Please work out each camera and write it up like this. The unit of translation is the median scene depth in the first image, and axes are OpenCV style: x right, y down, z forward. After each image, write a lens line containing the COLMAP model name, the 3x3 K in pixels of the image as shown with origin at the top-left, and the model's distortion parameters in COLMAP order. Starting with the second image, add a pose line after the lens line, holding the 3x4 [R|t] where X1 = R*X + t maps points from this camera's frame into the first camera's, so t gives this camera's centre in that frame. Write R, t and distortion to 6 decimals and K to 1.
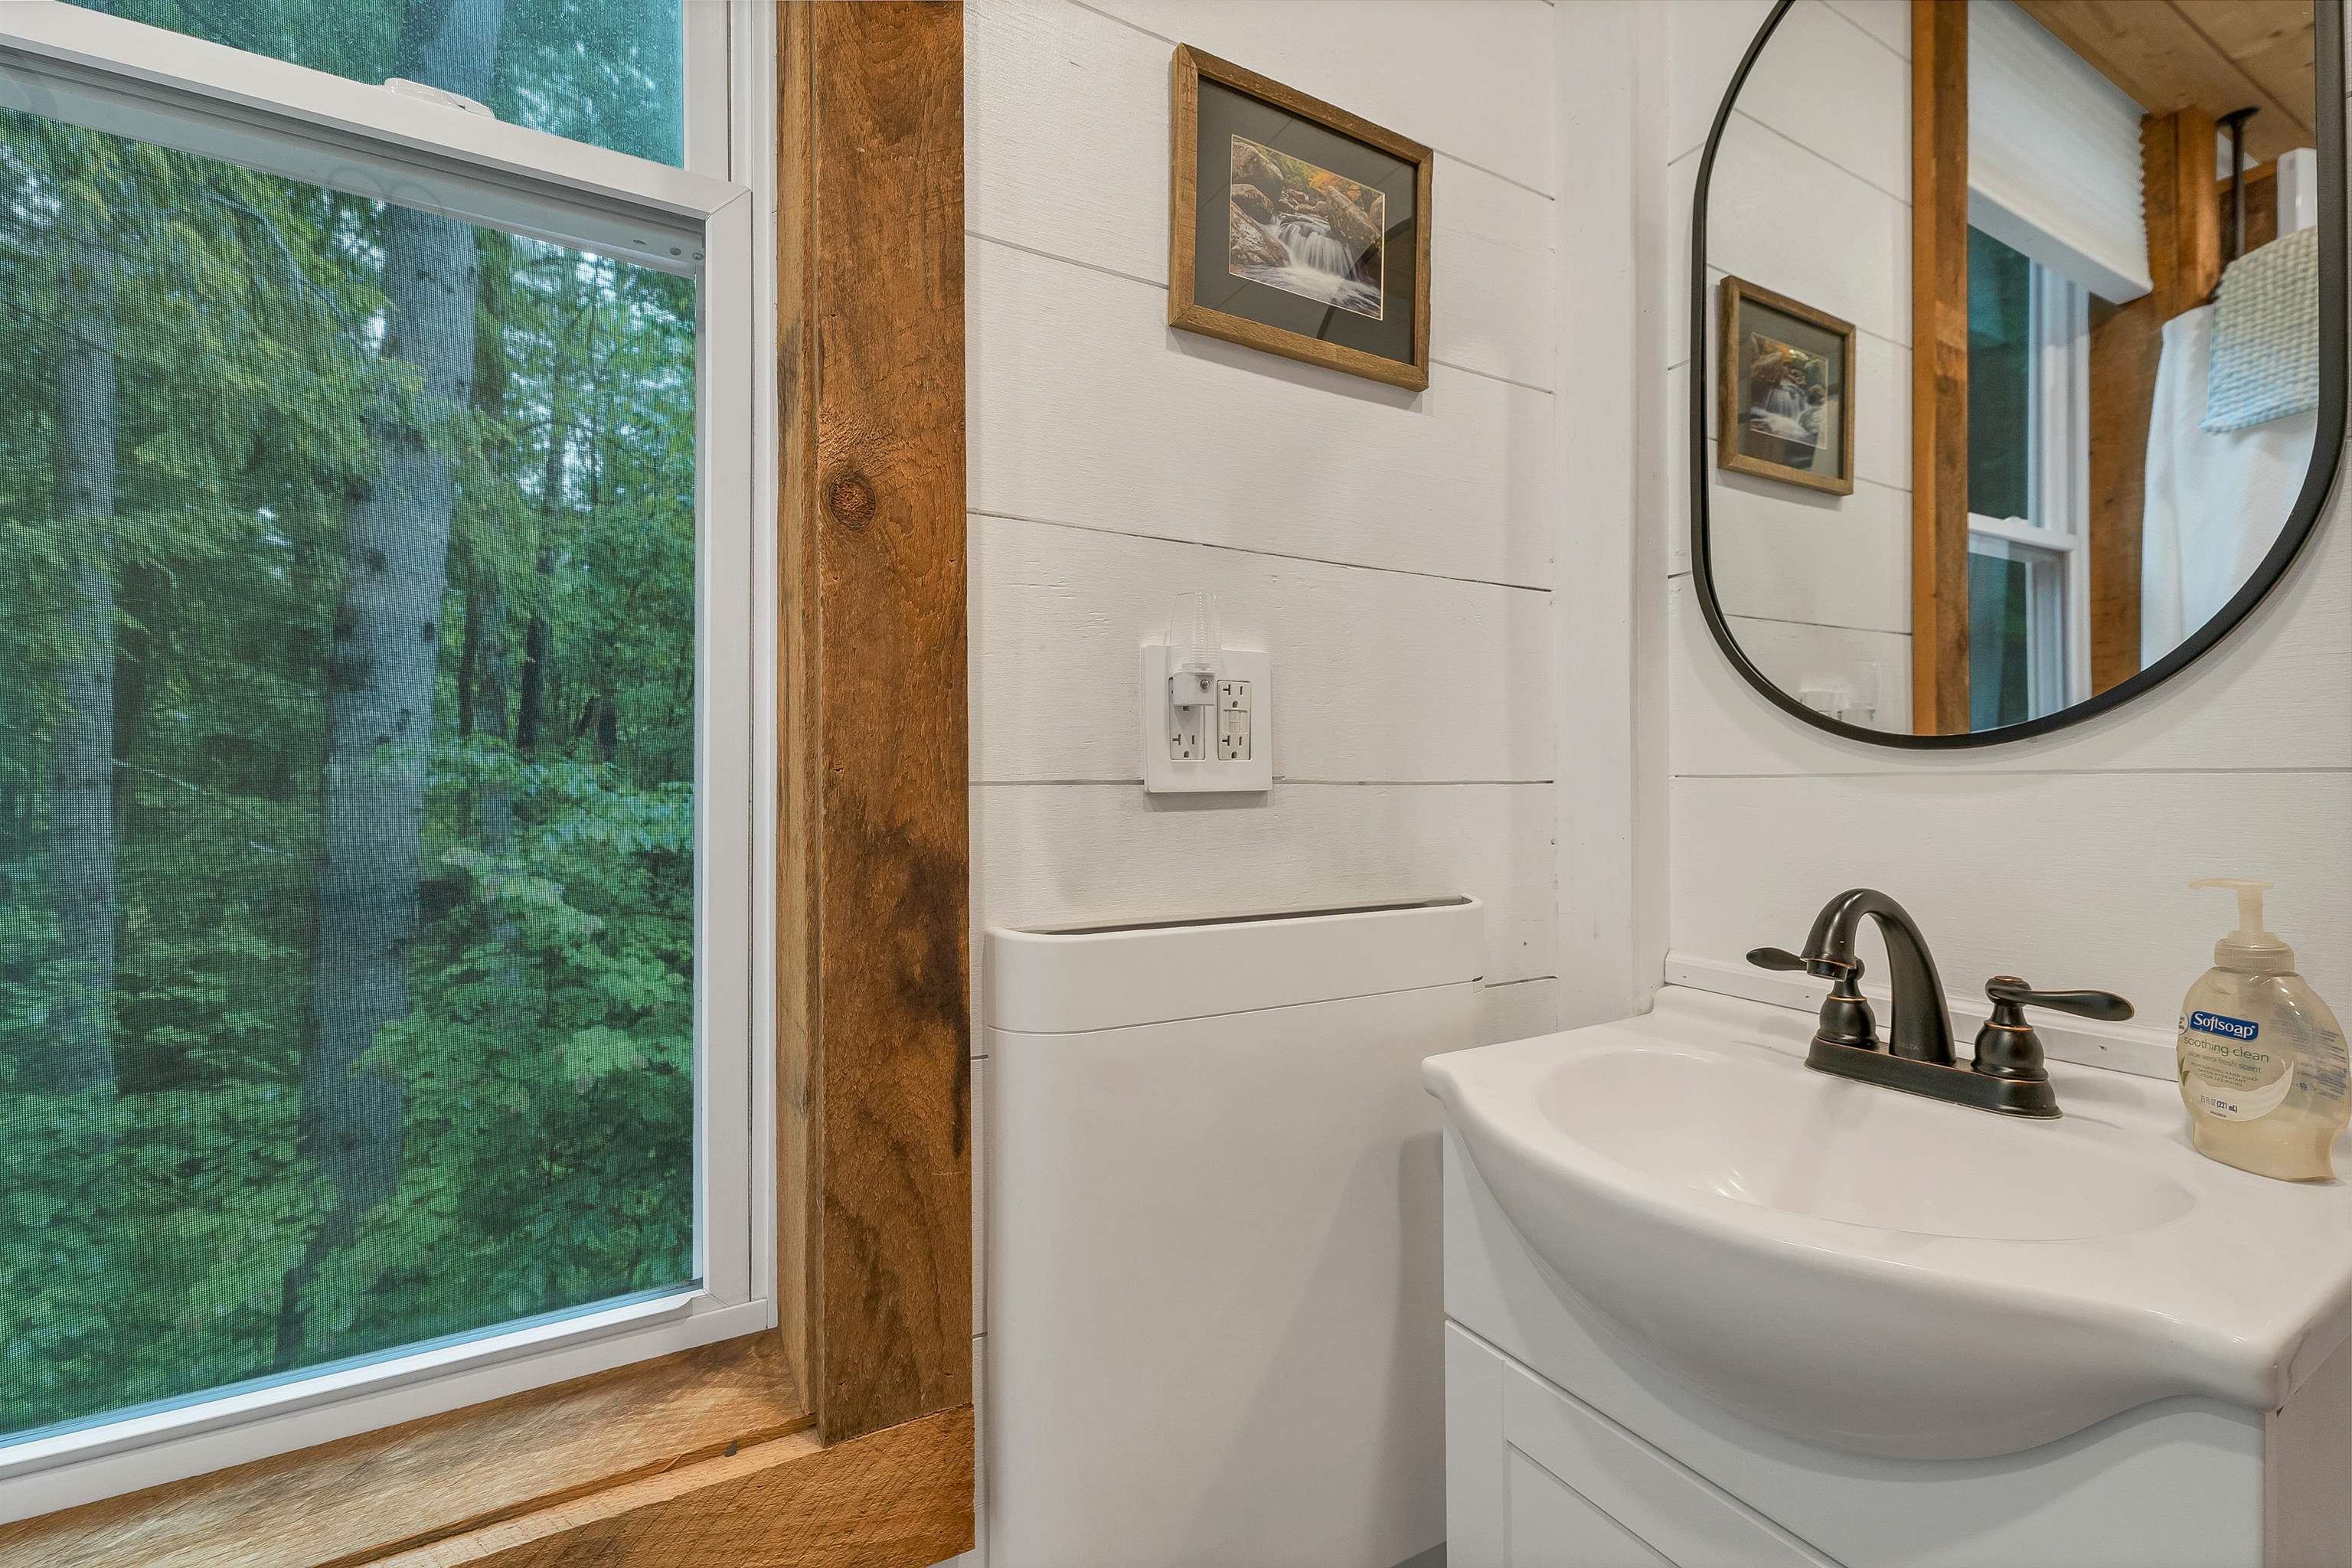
lens RADIAL K [[978.5, 0, 1170.2], [0, 978.5, 784.5], [0, 0, 1]] dist [0.003246, -0.000444]
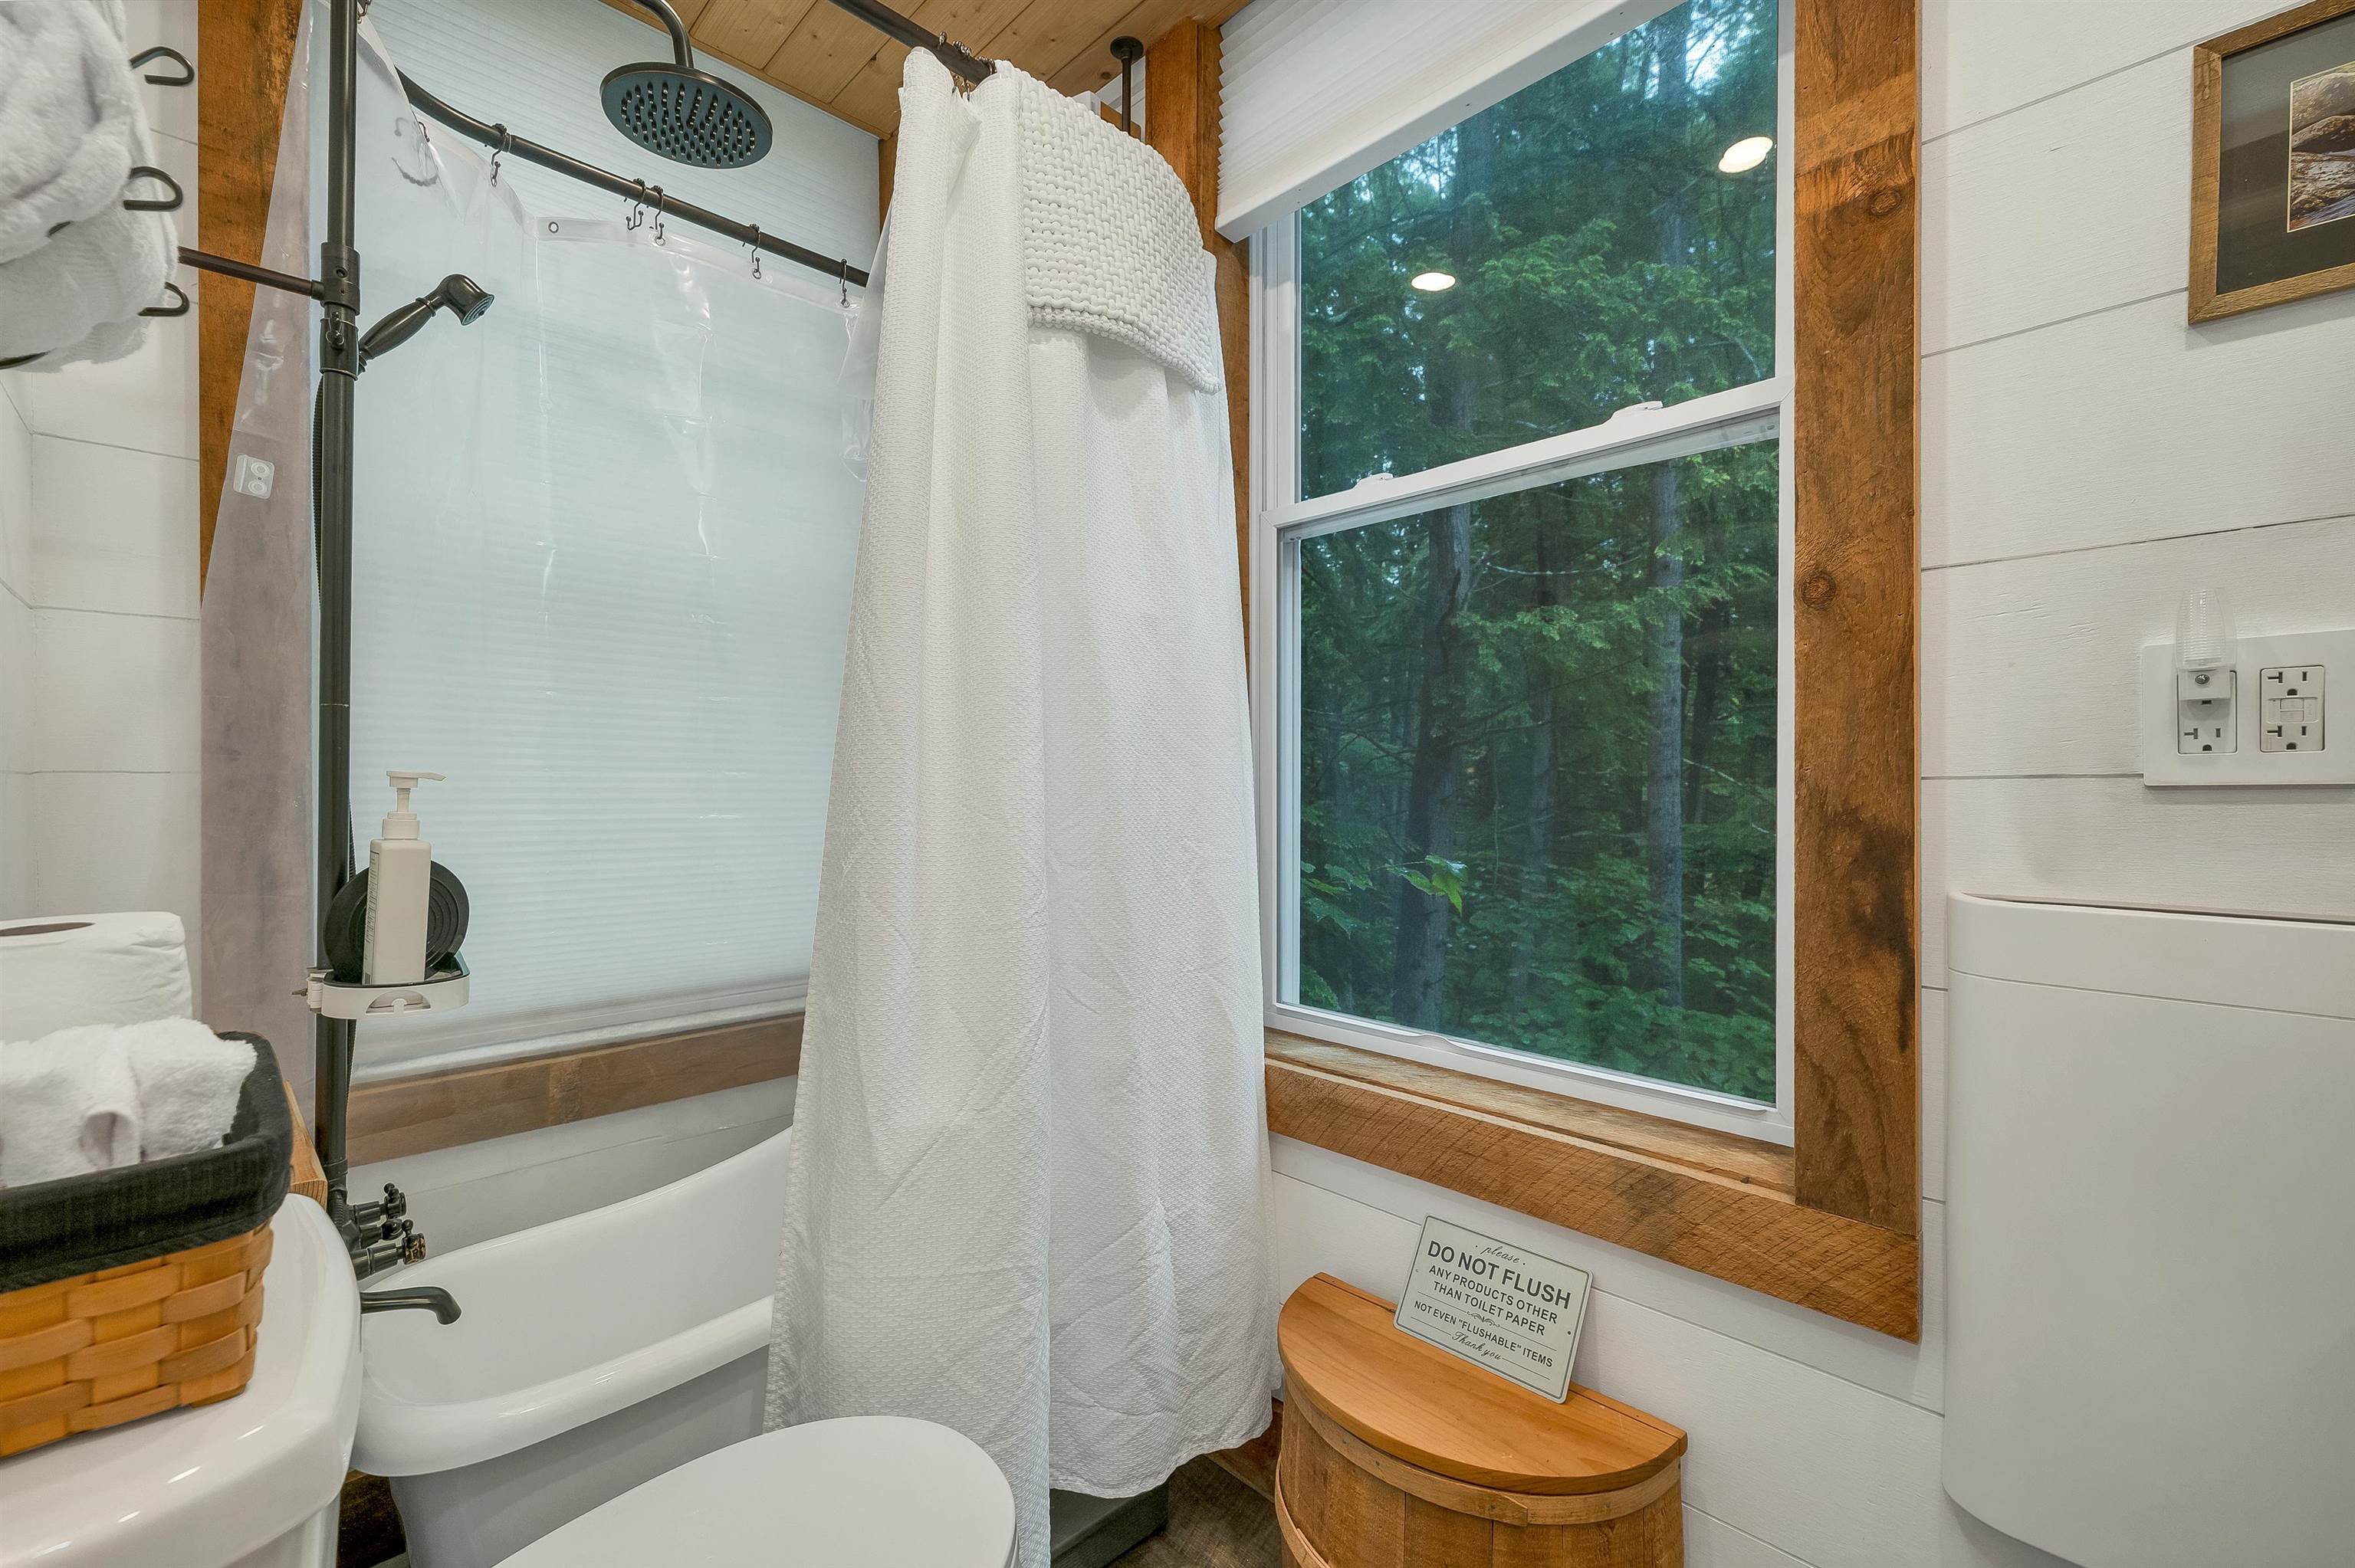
lens RADIAL K [[985.9, 0, 1174.3], [0, 985.9, 780.9], [0, 0, 1]] dist [0.000926, -0.000037]
pose [[0.257351, -0.000036, -0.966318, 0.854652], [0.004809, 0.999988, 0.001244, -0.004002], [0.966306, -0.004967, 0.257348, -0.335099]]
